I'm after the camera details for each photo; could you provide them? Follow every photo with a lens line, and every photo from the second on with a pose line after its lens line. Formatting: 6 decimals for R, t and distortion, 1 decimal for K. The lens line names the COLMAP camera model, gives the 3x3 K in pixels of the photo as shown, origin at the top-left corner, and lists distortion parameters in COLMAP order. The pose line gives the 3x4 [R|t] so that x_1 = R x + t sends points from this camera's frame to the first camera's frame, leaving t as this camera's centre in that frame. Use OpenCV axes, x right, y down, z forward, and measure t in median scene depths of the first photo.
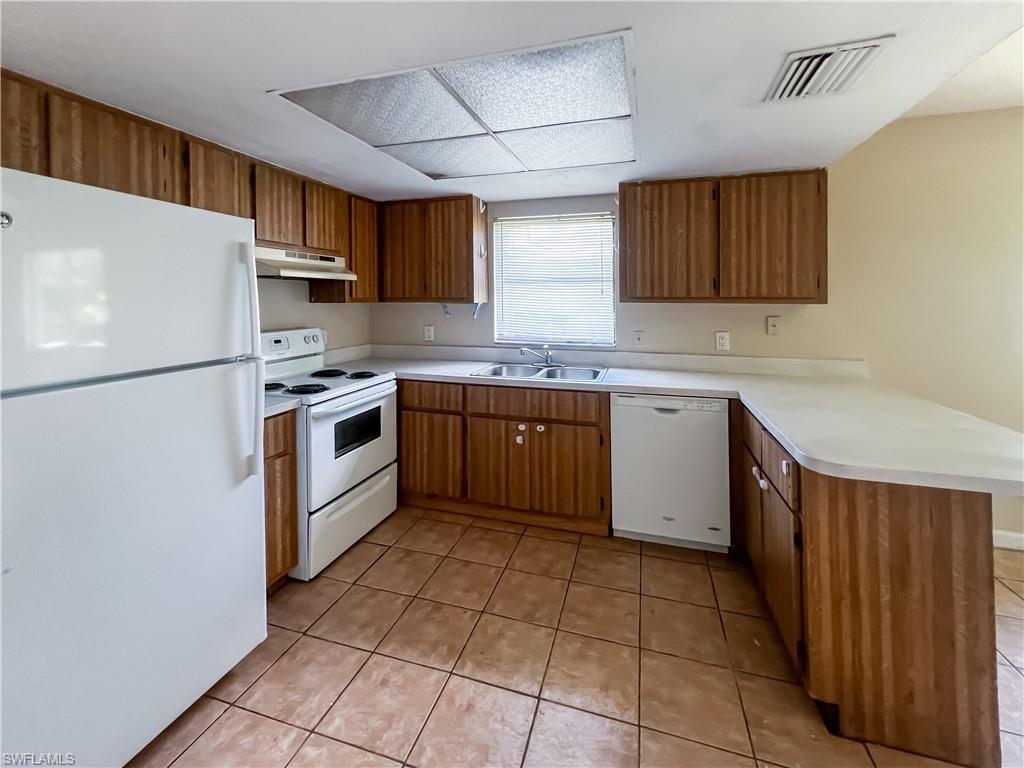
lens RADIAL K [[443.1, 0, 512.7], [0, 443.1, 301.4], [0, 0, 1]] dist [0.007690, 0.000714]
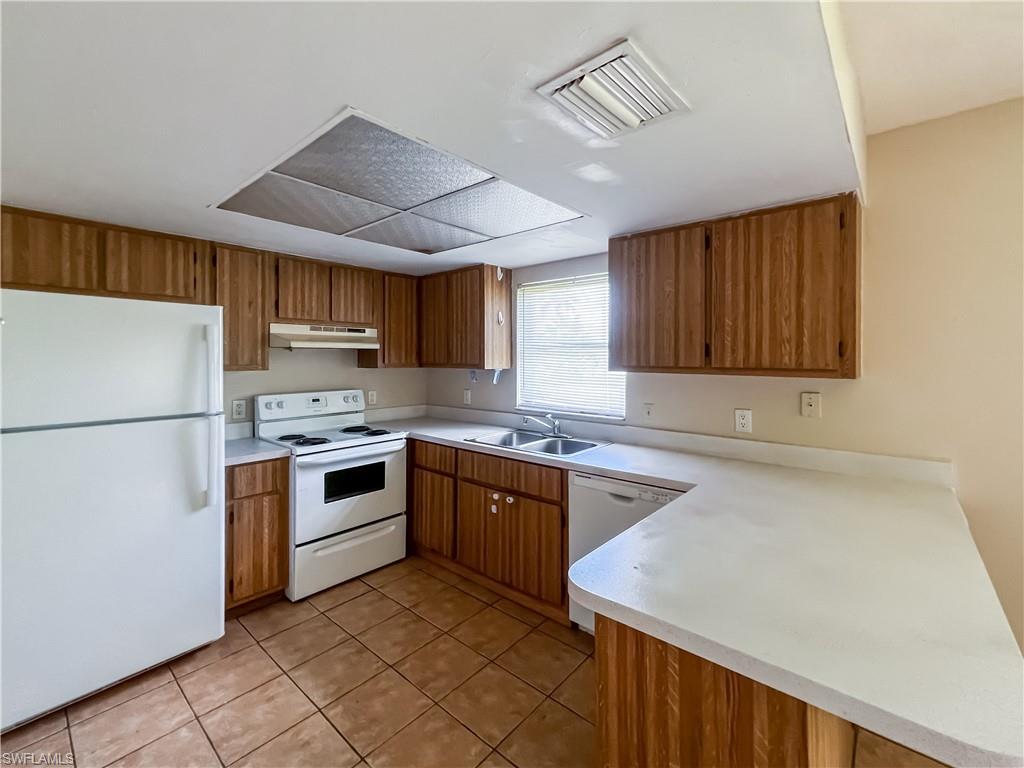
lens RADIAL K [[443.1, 0, 512.7], [0, 443.1, 356.9], [0, 0, 1]] dist [0.007690, 0.000714]
pose [[0.917859, 0.000257, -0.396905, 0.463921], [-0.004122, 0.999952, -0.008886, -0.019907], [0.396884, 0.009792, 0.917816, 0.106056]]
